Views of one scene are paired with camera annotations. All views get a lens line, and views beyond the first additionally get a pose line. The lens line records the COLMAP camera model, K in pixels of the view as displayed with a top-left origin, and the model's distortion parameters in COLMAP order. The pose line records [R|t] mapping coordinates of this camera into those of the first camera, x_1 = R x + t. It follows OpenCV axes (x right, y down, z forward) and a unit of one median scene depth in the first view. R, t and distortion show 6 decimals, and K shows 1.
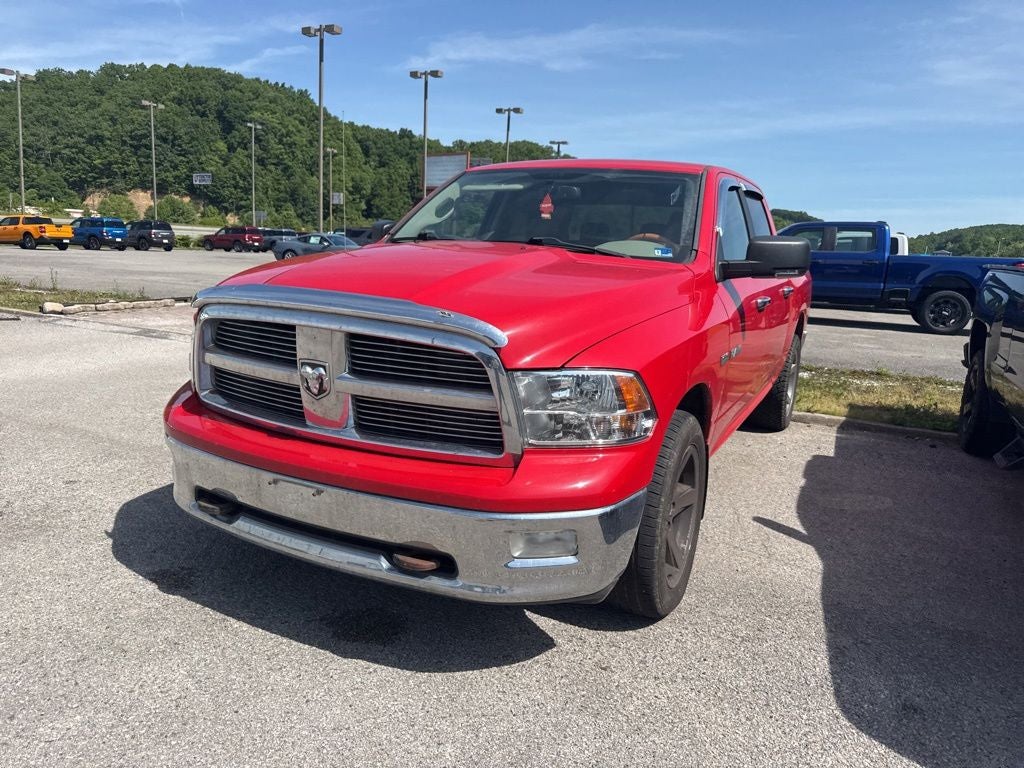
lens RADIAL K [[728.3, 0, 513.8], [0, 728.3, 381.2], [0, 0, 1]] dist [0.014297, -0.020599]
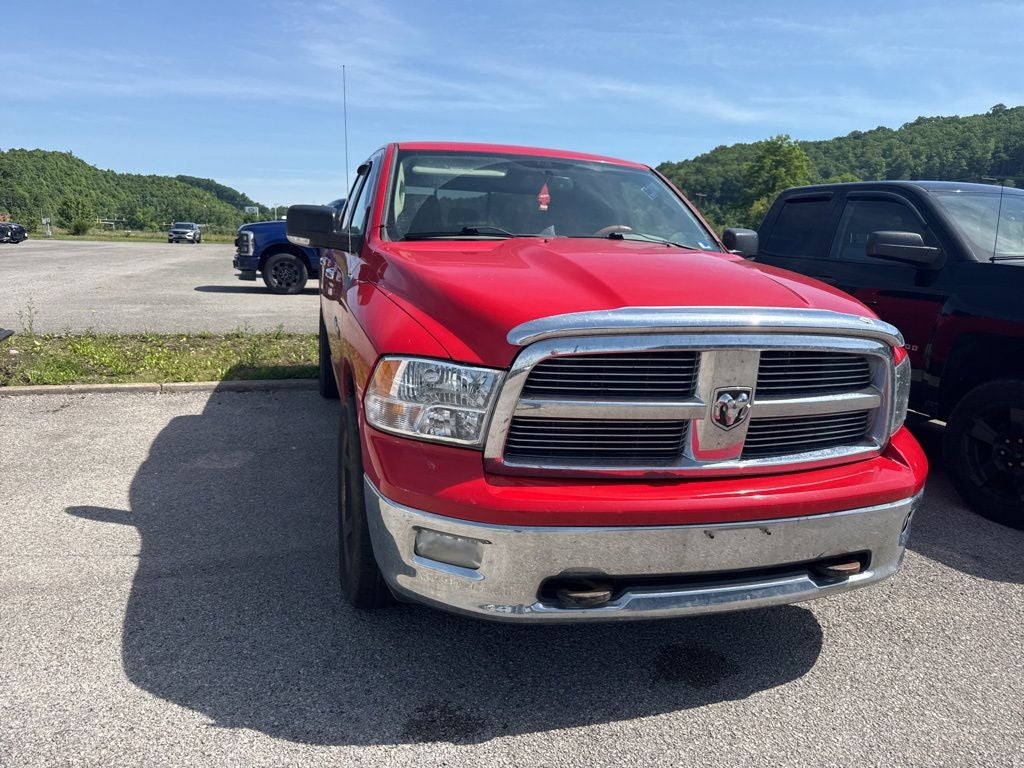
lens RADIAL K [[728.3, 0, 517.2], [0, 728.3, 379.4], [0, 0, 1]] dist [0.014297, -0.020599]
pose [[0.729191, -0.148484, 0.668006, -0.783389], [0.122188, 0.988739, 0.086397, -0.108816], [-0.673313, 0.018622, 0.739123, 0.388723]]
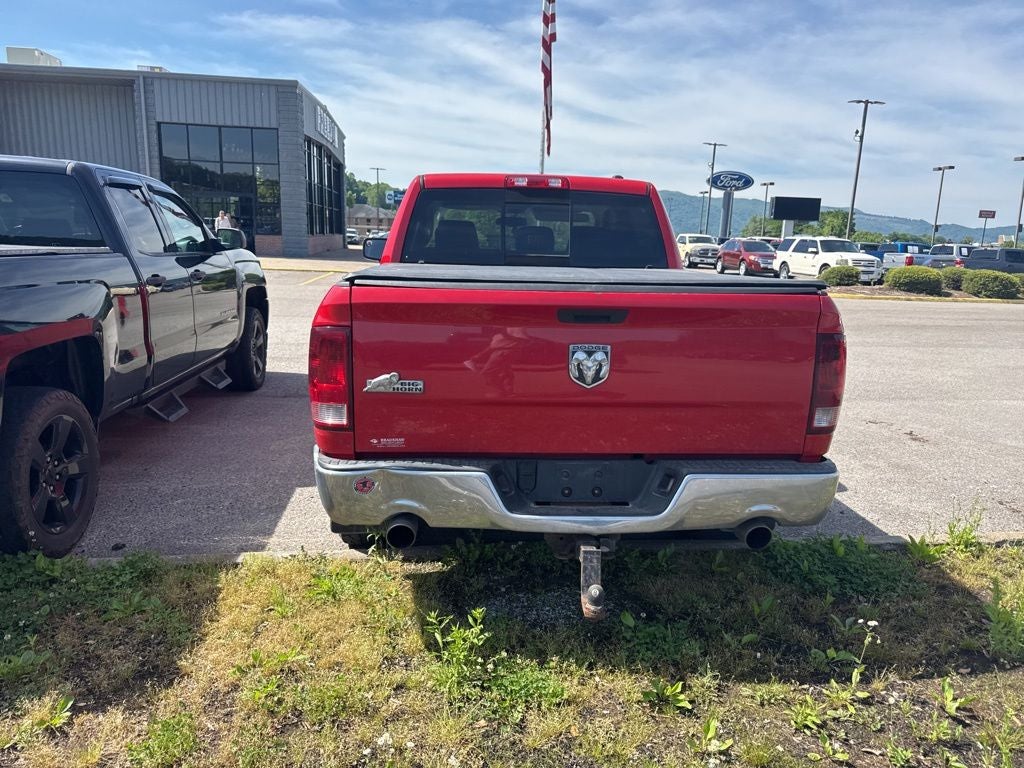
lens RADIAL K [[728.3, 0, 517.1], [0, 728.3, 380.6], [0, 0, 1]] dist [0.014297, -0.020599]
pose [[-0.850868, 0.030401, -0.524500, 1.113141], [-0.164402, 0.932782, 0.320766, -0.542870], [0.498995, 0.359158, -0.788676, 2.944766]]
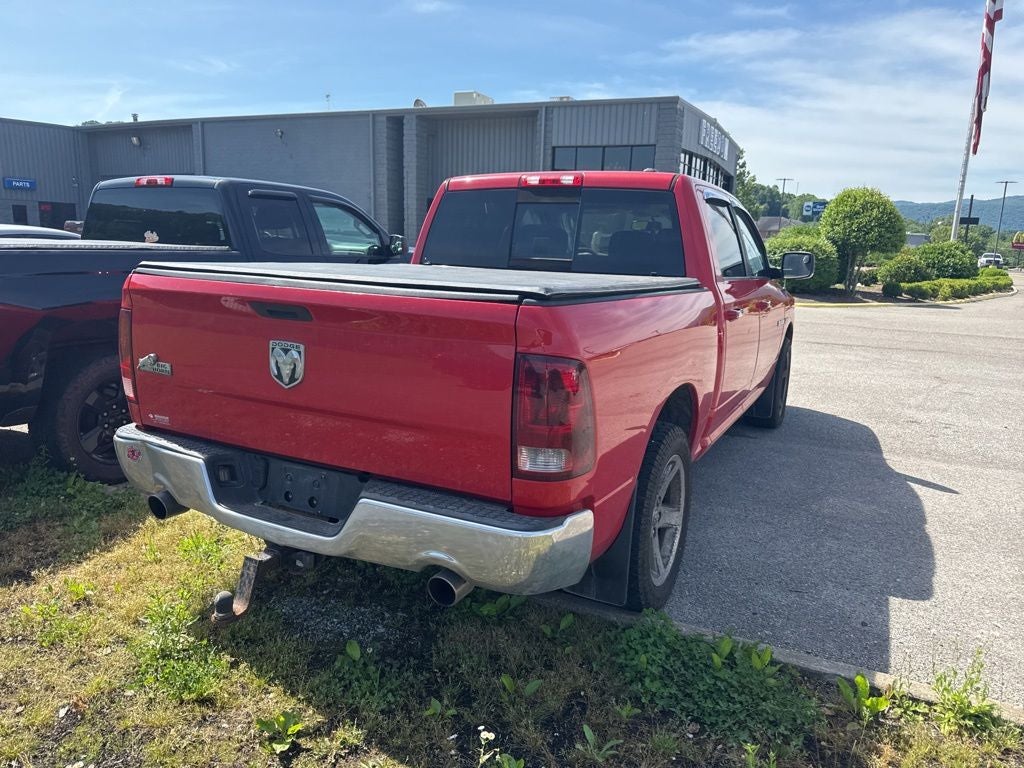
lens RADIAL K [[728.3, 0, 513.9], [0, 728.3, 380.2], [0, 0, 1]] dist [0.014297, -0.020599]
pose [[-0.996731, -0.080449, -0.007432, 0.390143], [-0.077468, 0.925564, 0.370581, -0.600013], [-0.022934, 0.369946, -0.928770, 3.054440]]
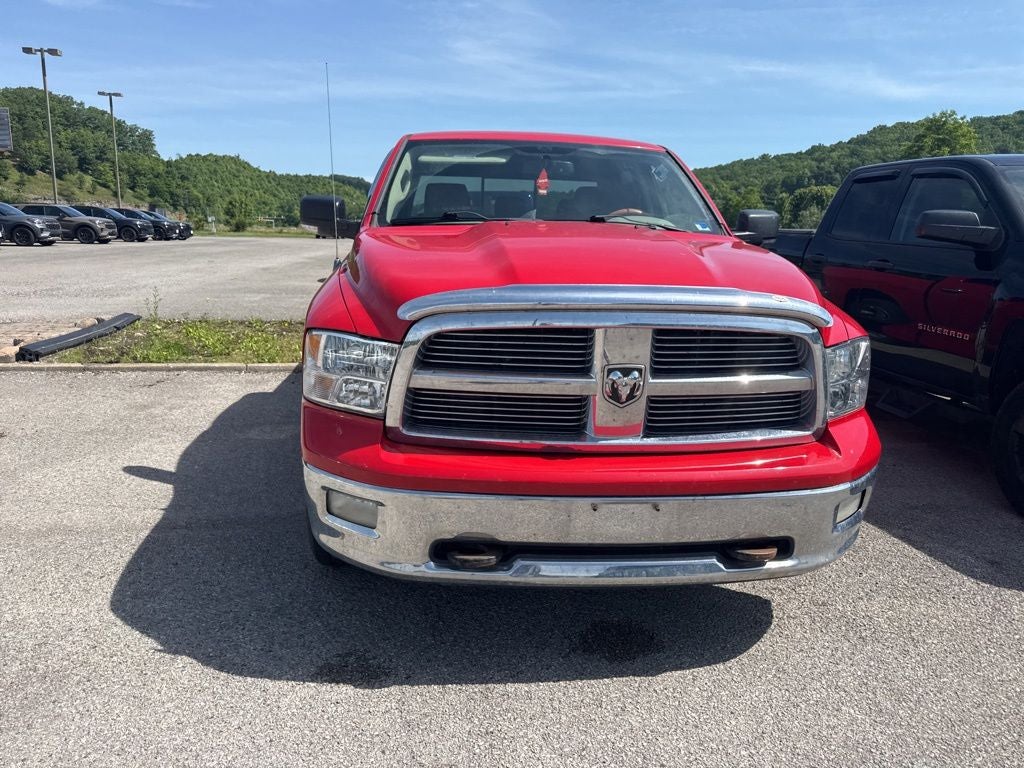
lens RADIAL K [[728.3, 0, 516.5], [0, 728.3, 384.9], [0, 0, 1]] dist [0.014297, -0.020599]
pose [[0.840808, -0.141948, 0.522392, -0.636211], [0.115709, 0.989832, 0.082725, -0.069061], [-0.528823, -0.009111, 0.848683, 0.234815]]
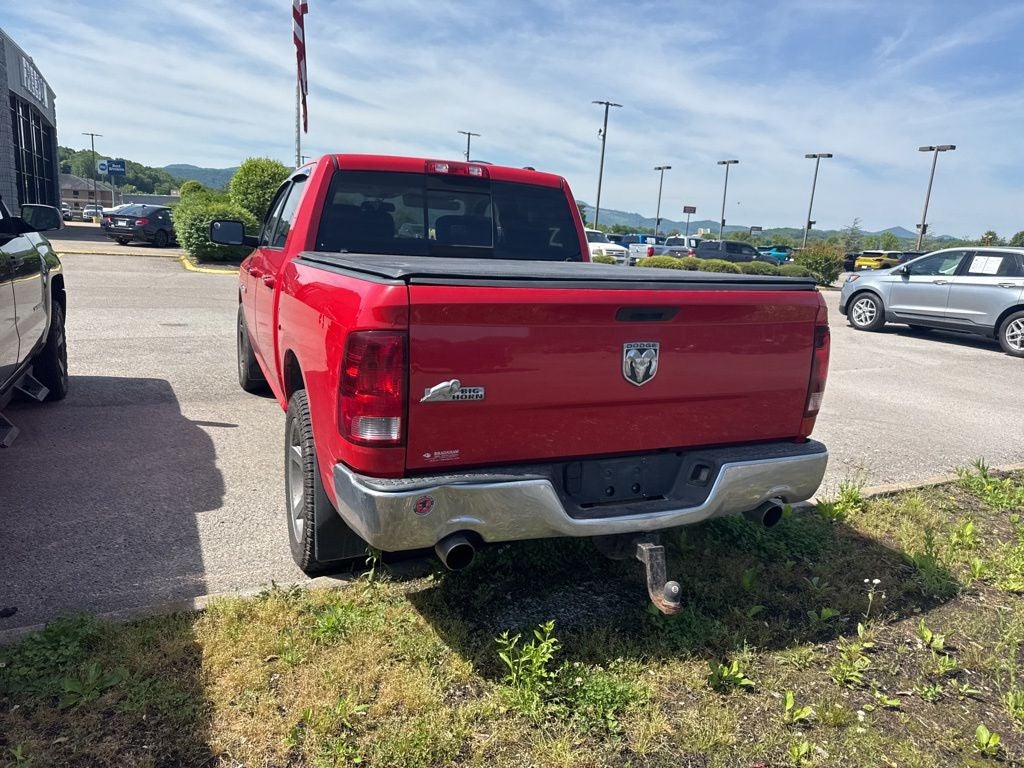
lens RADIAL K [[728.3, 0, 516.0], [0, 728.3, 378.2], [0, 0, 1]] dist [0.014297, -0.020599]
pose [[-0.628361, 0.073370, -0.774454, 1.332184], [-0.225158, 0.935778, 0.271337, -0.485180], [0.744625, 0.344872, -0.571486, 2.706495]]
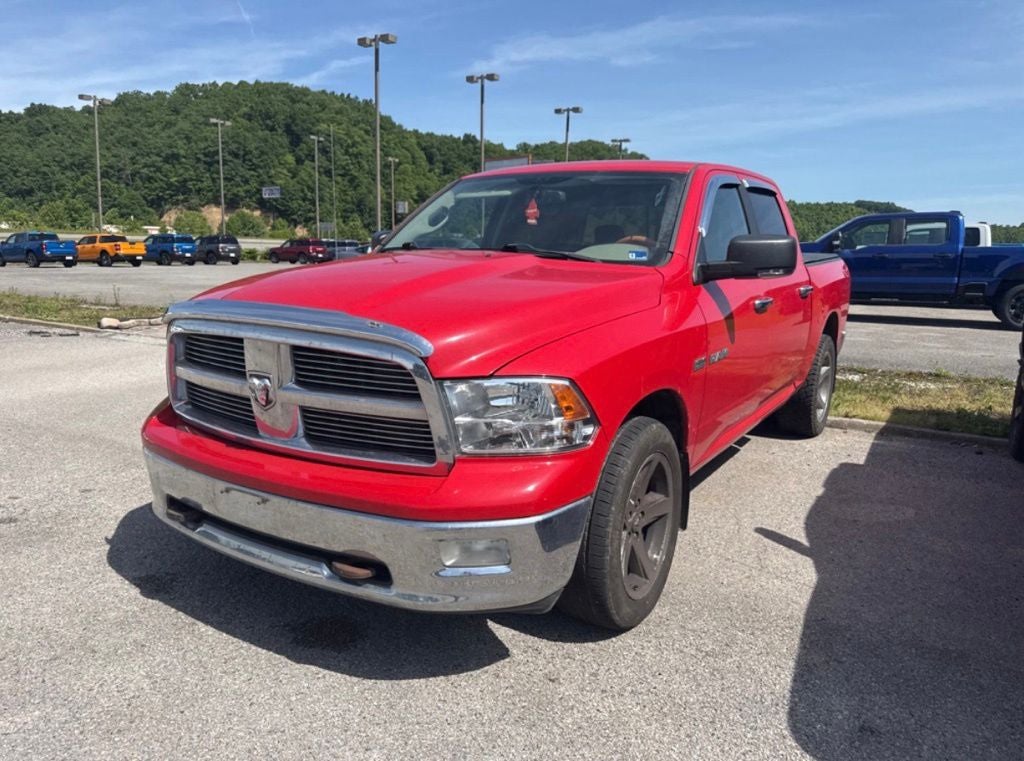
lens RADIAL K [[742.3, 0, 509.0], [0, 742.3, 387.6], [0, 0, 1]] dist [0.016879, -0.024410]
pose [[0.995031, -0.012650, -0.098756, 0.132846], [0.012651, 0.999920, -0.000621, -0.001872], [0.098756, -0.000632, 0.995112, -0.006093]]
